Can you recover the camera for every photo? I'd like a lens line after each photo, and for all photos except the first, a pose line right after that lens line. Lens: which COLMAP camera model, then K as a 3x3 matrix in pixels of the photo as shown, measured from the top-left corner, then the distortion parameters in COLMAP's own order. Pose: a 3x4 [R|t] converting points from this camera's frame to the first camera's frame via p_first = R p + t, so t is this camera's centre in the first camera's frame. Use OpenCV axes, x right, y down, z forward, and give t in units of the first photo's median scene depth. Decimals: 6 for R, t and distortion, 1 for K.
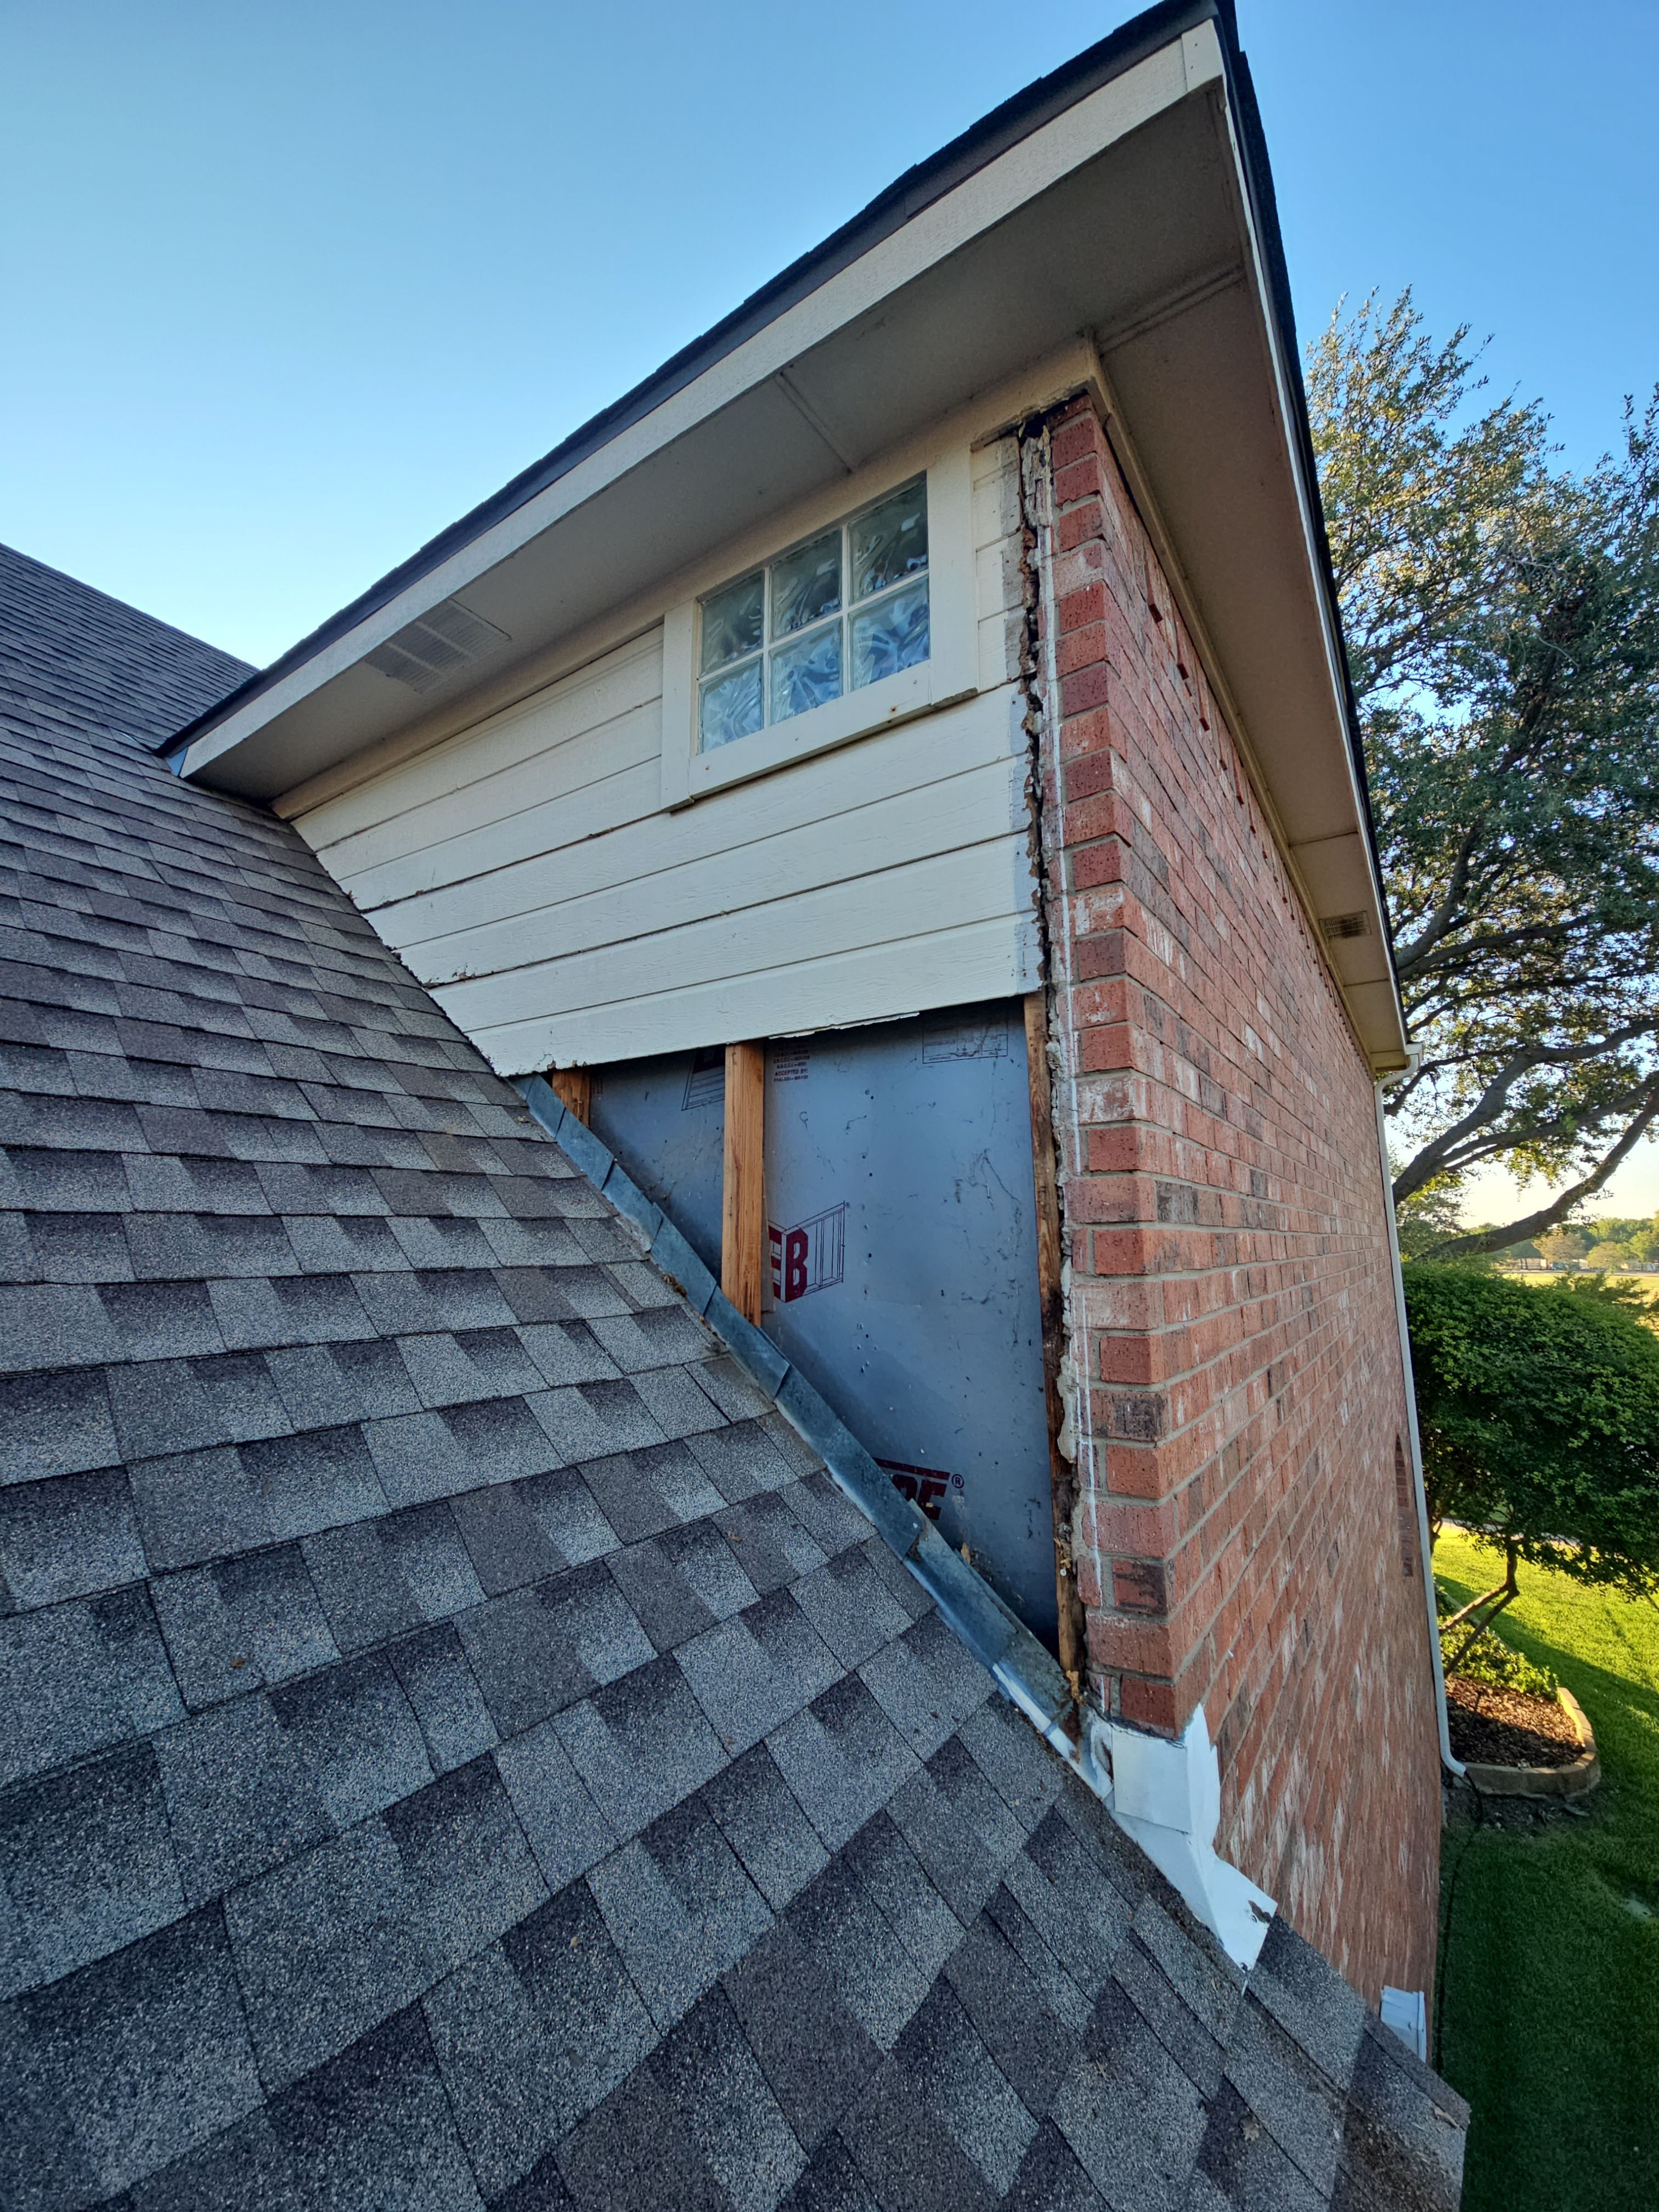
lens RADIAL K [[892.0, 0, 841.0], [0, 892.0, 1107.1], [0, 0, 1]] dist [-0.000472, -0.000274]
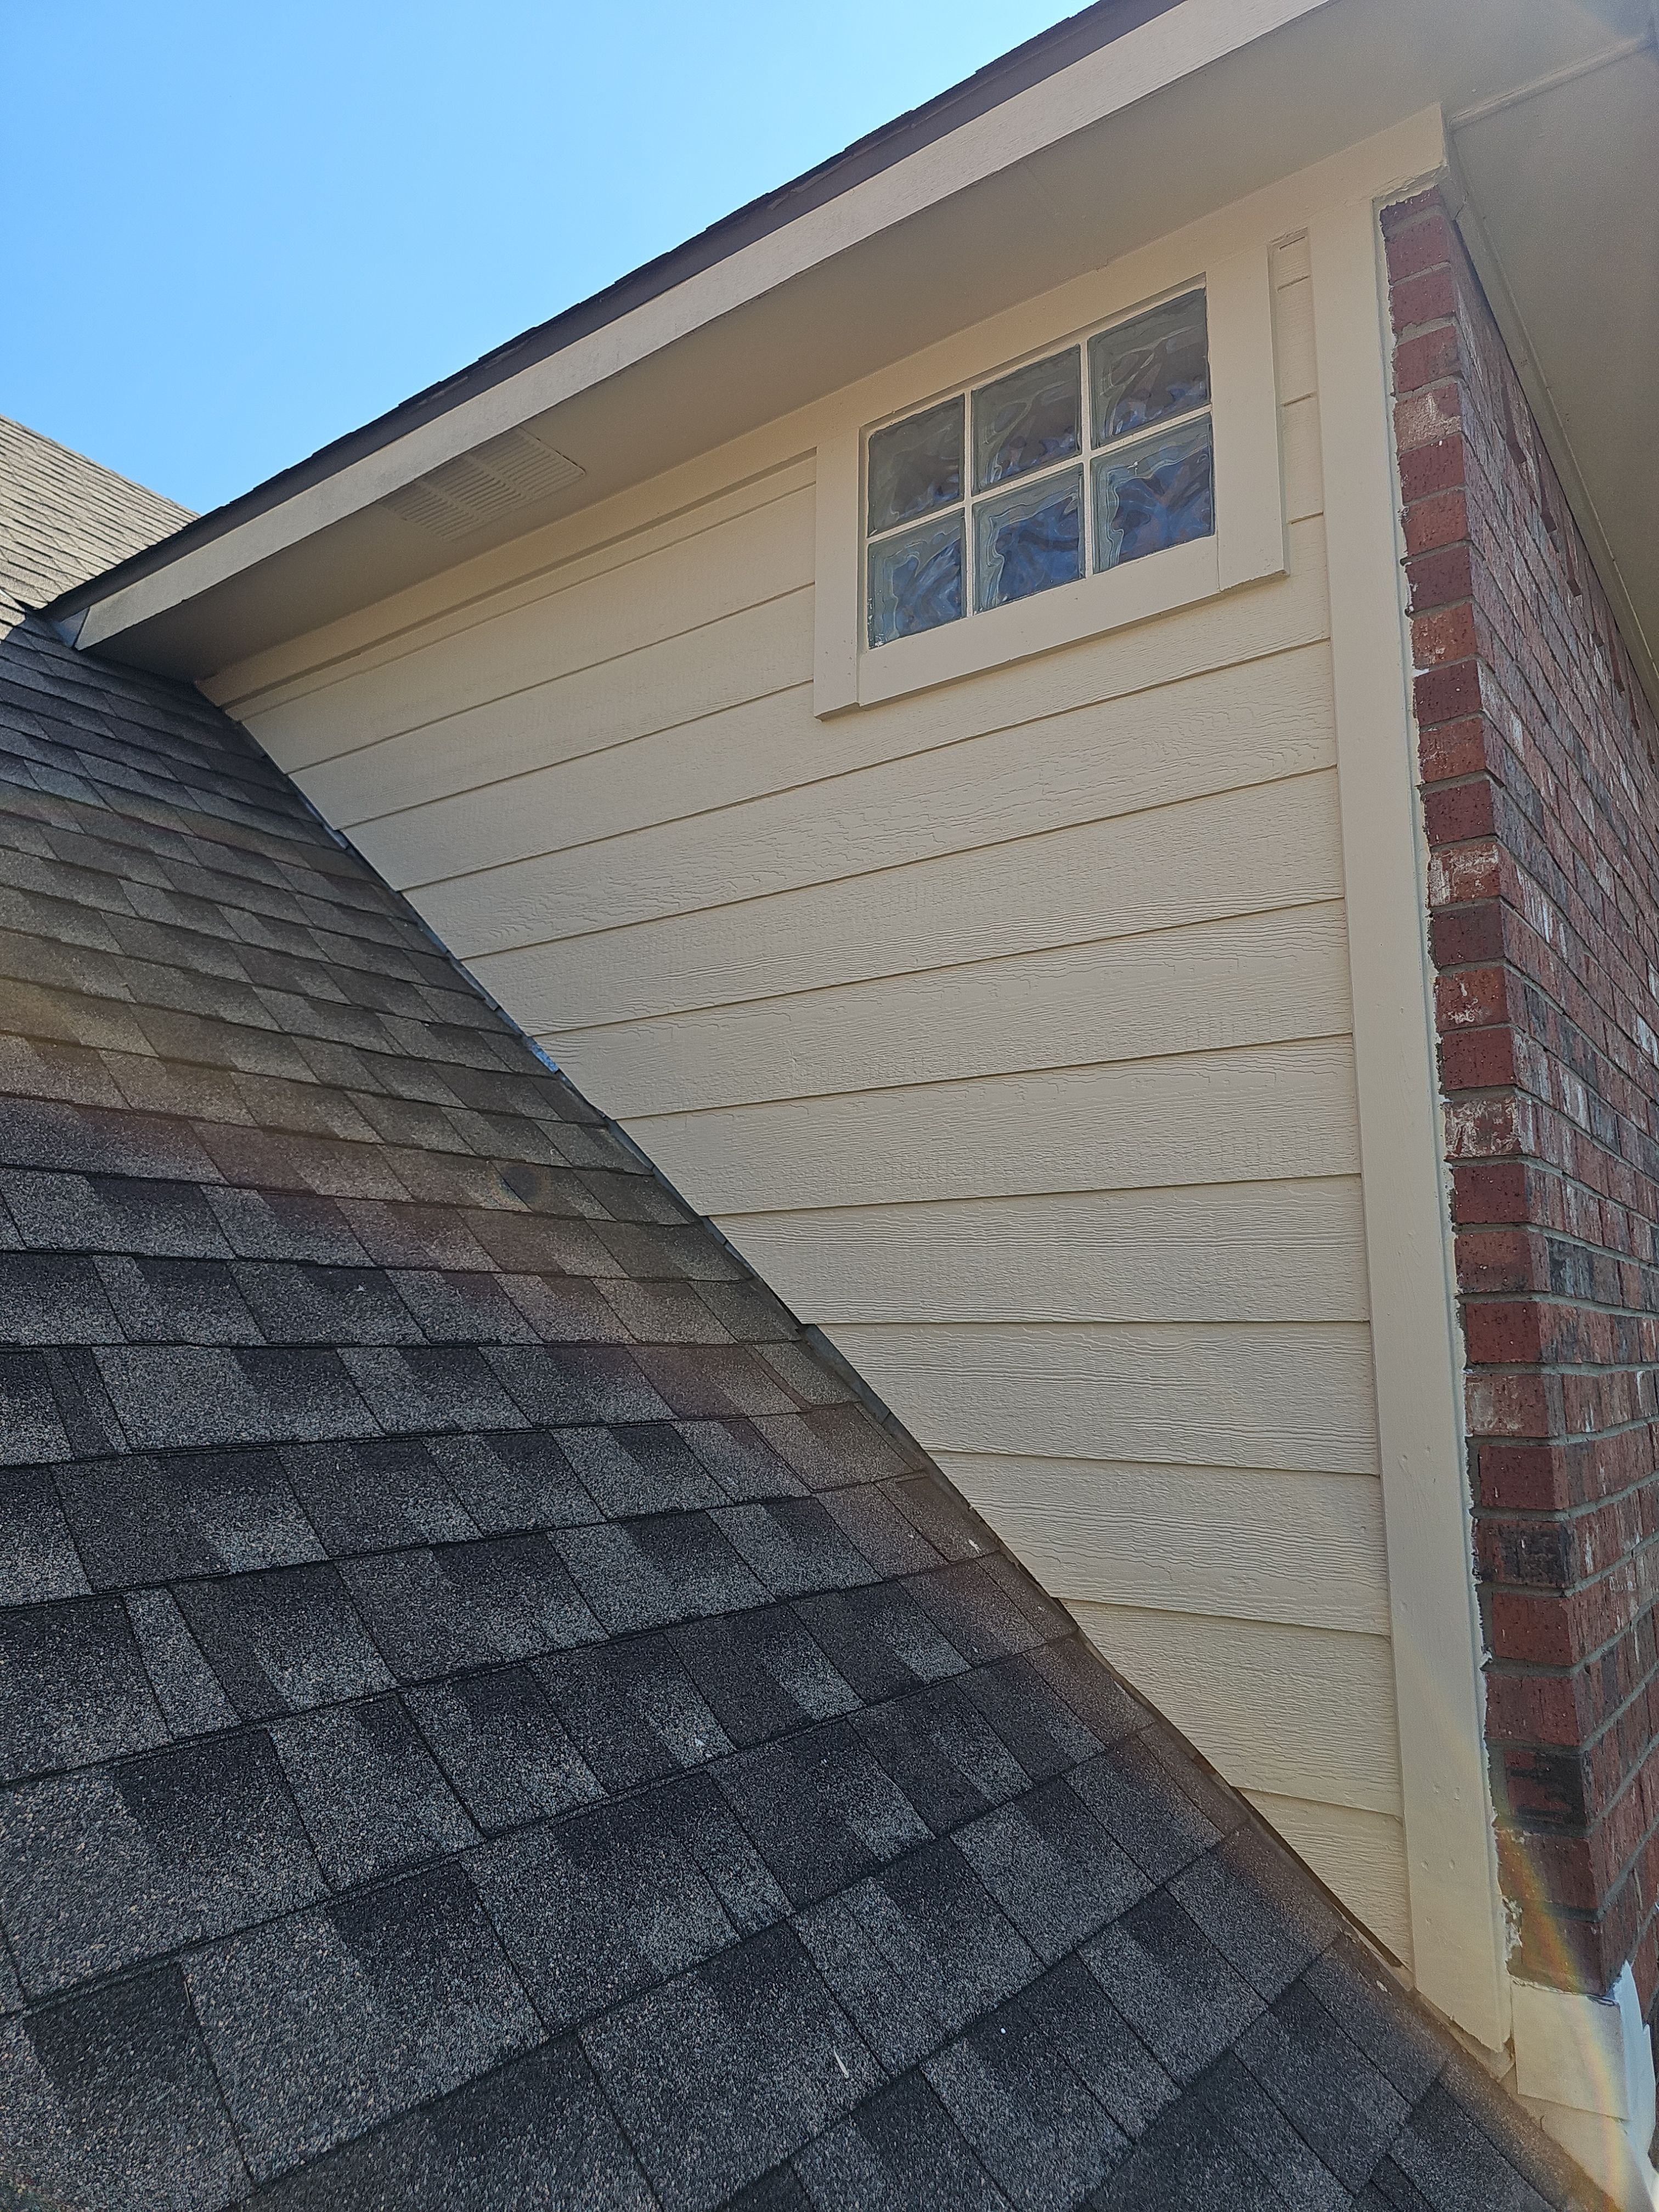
lens RADIAL K [[1471.8, 0, 828.2], [0, 1471.8, 1056.8], [0, 0, 1]] dist [0.036560, -0.028762]
pose [[0.999267, 0.008001, -0.037423, -0.202892], [-0.009660, 0.998969, -0.044360, -0.006954], [0.037029, 0.044689, 0.998314, -0.261386]]
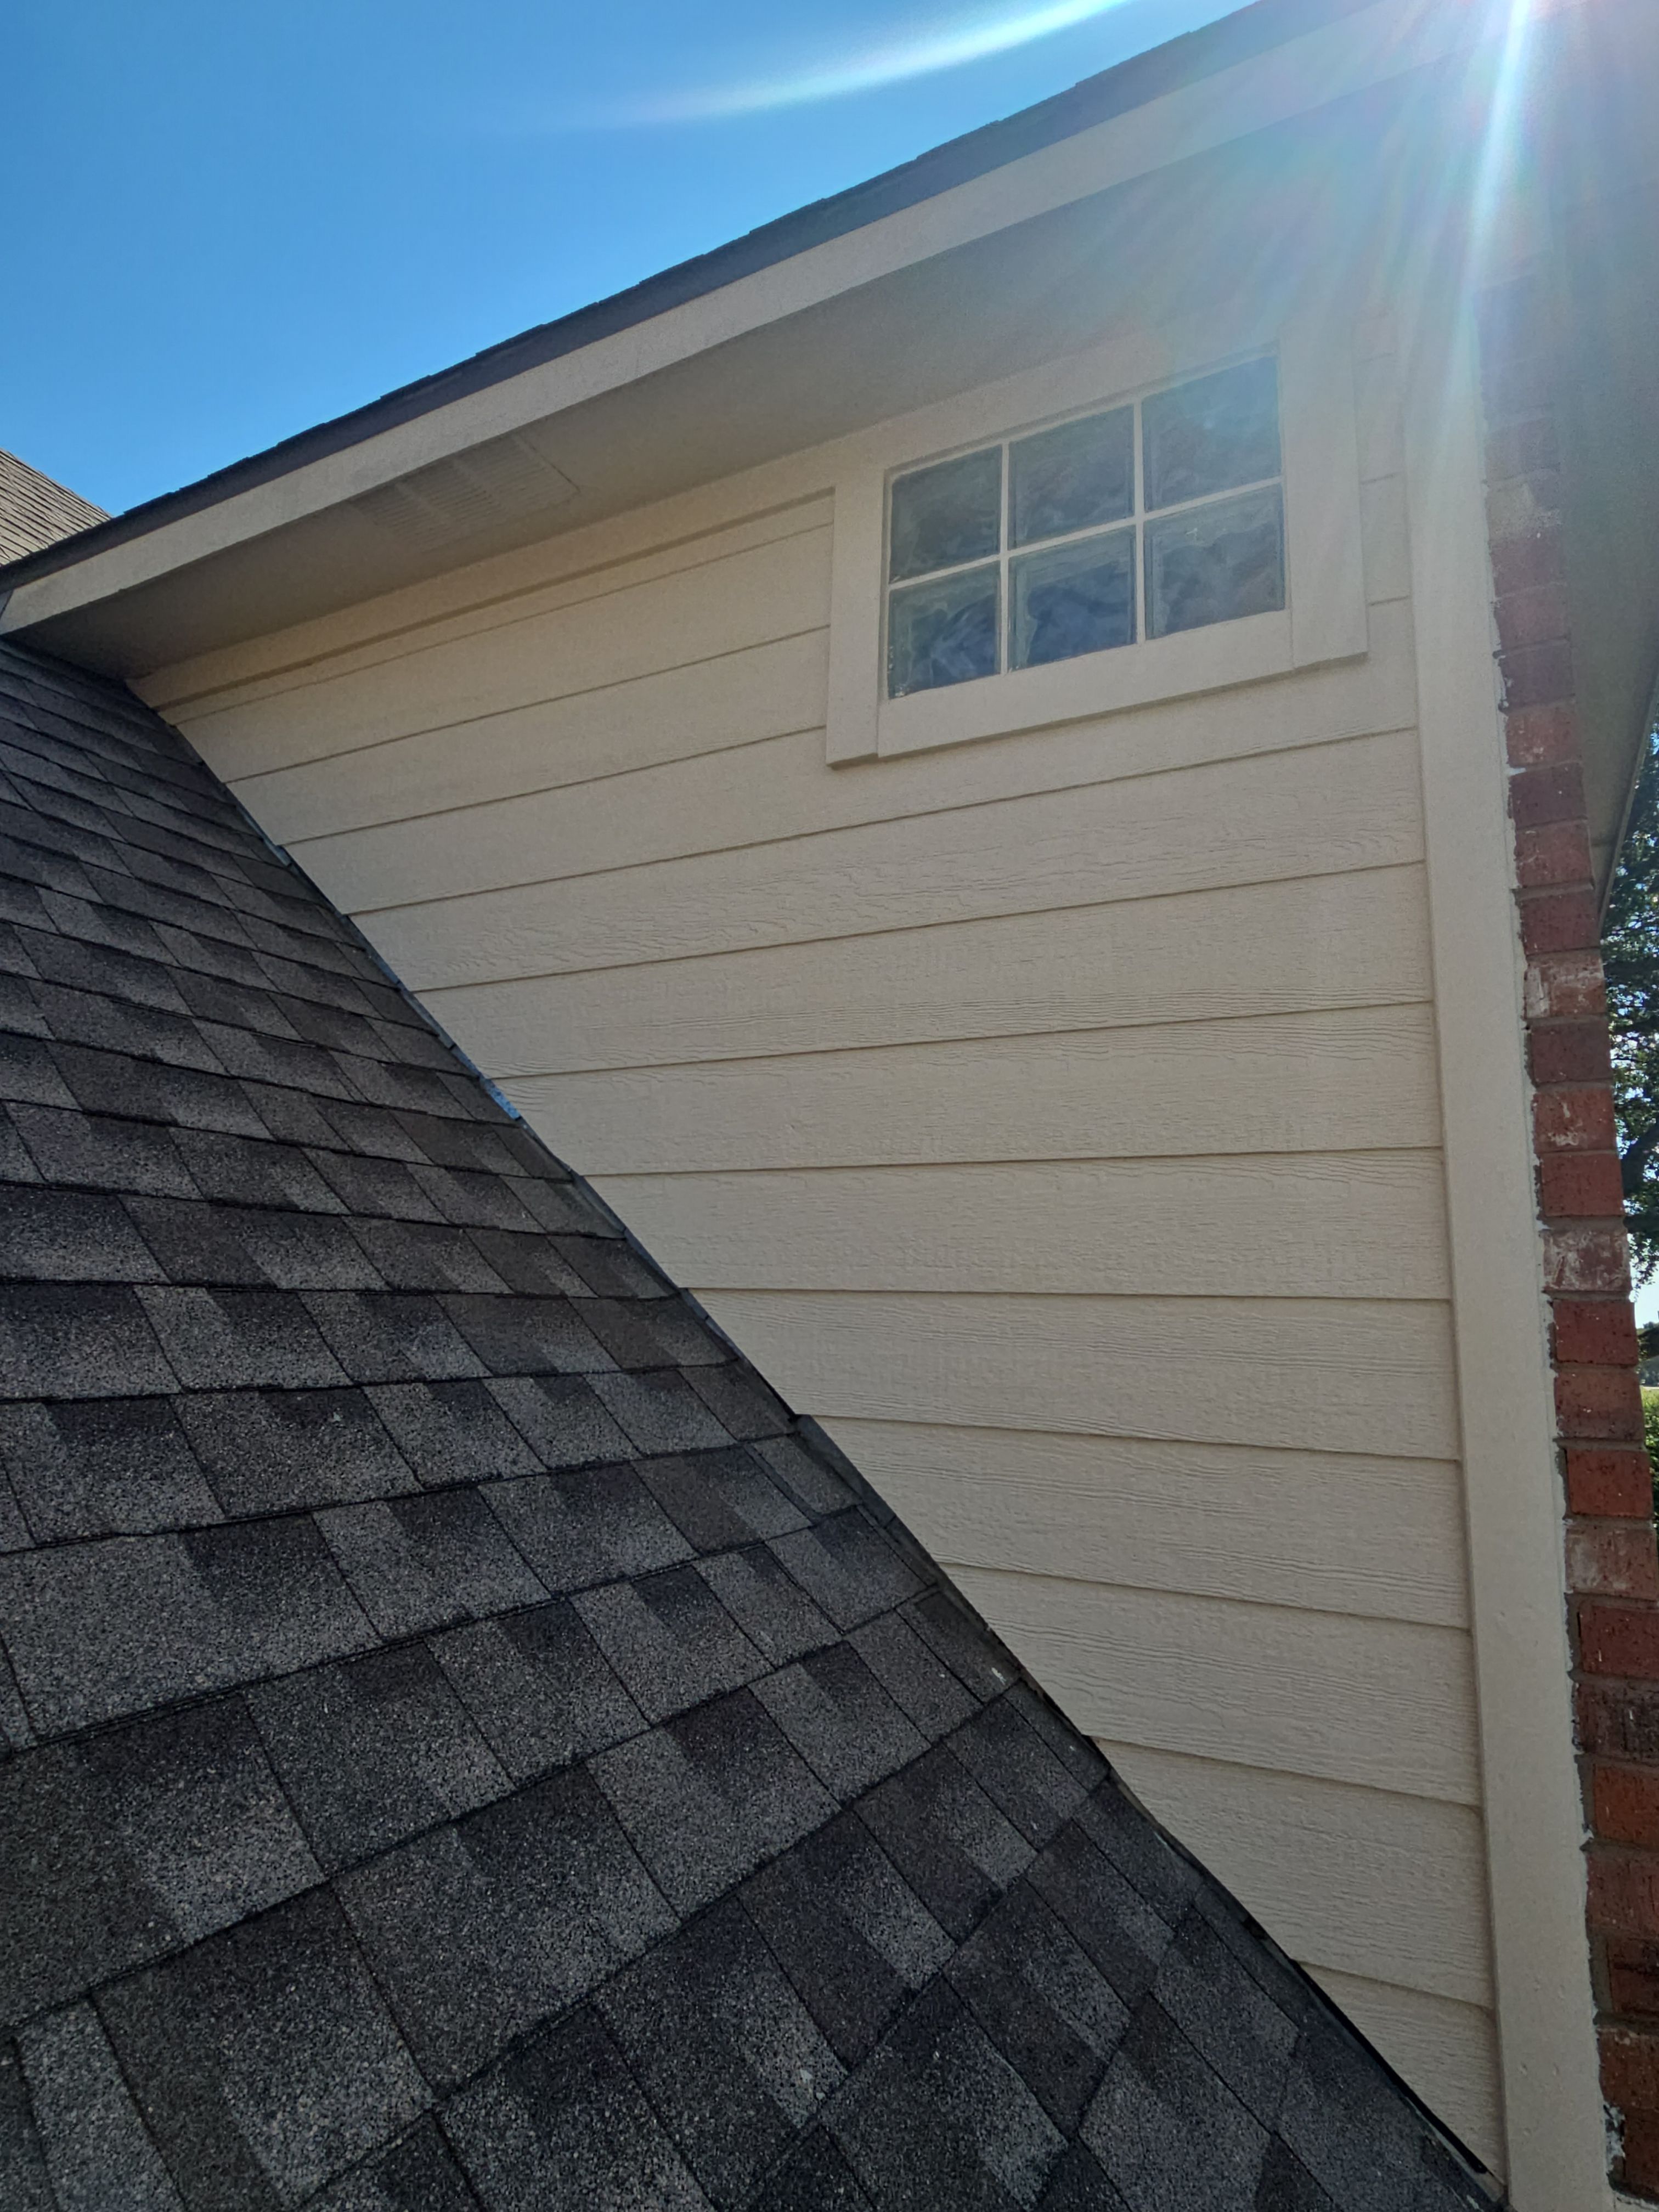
lens RADIAL K [[1225.8, 0, 818.3], [0, 1225.8, 1077.2], [0, 0, 1]] dist [-0.002001, 0.002803]
pose [[0.993705, 0.057635, 0.096070, -0.405005], [-0.054278, 0.997832, -0.037206, -0.082993], [-0.098006, 0.031757, 0.994679, 0.094737]]
